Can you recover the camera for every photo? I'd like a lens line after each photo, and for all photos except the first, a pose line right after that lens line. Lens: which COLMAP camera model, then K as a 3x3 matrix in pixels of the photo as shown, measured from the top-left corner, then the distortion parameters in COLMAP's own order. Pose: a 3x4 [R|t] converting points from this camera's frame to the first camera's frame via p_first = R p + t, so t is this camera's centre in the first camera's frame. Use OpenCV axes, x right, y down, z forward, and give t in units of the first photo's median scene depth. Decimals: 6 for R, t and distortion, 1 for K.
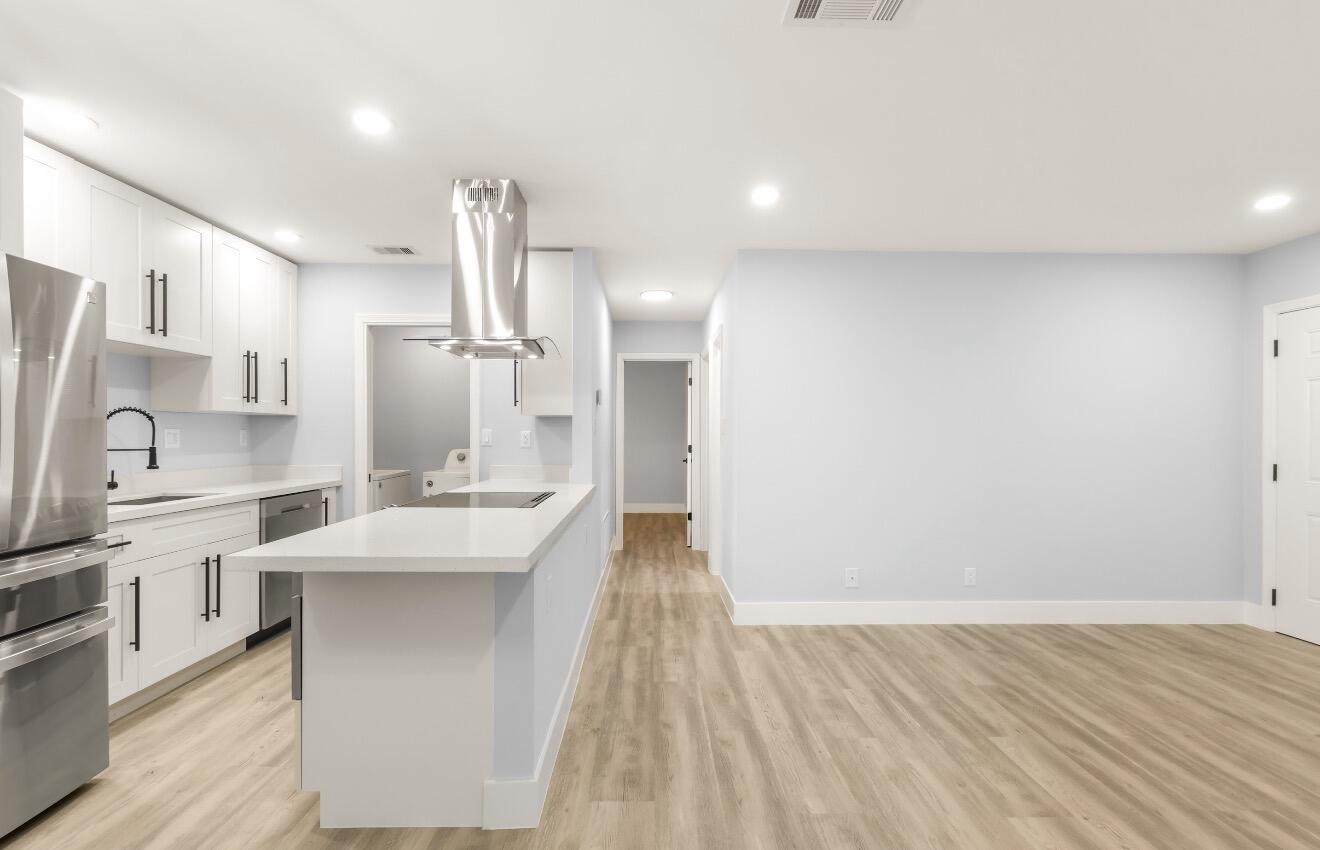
lens RADIAL K [[608.6, 0, 665.1], [0, 608.6, 436.9], [0, 0, 1]] dist [-0.005160, -0.000826]
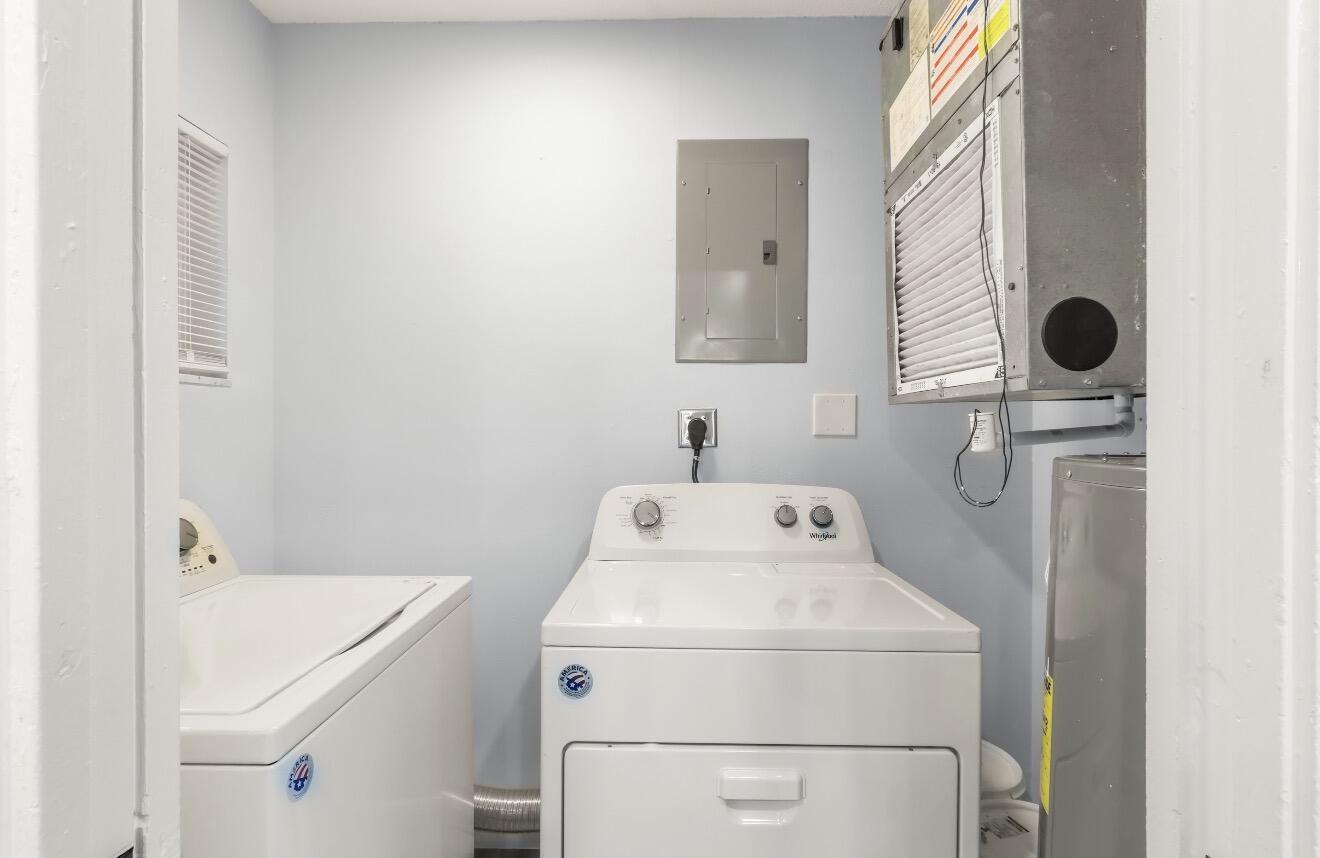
lens RADIAL K [[607.4, 0, 658.1], [0, 607.4, 431.9], [0, 0, 1]] dist [-0.000934, 0.000667]
pose [[0.998768, -0.004591, -0.049411, -0.592811], [0.004574, 0.999989, -0.000447, -0.009188], [0.049413, 0.000220, 0.998778, 1.360692]]
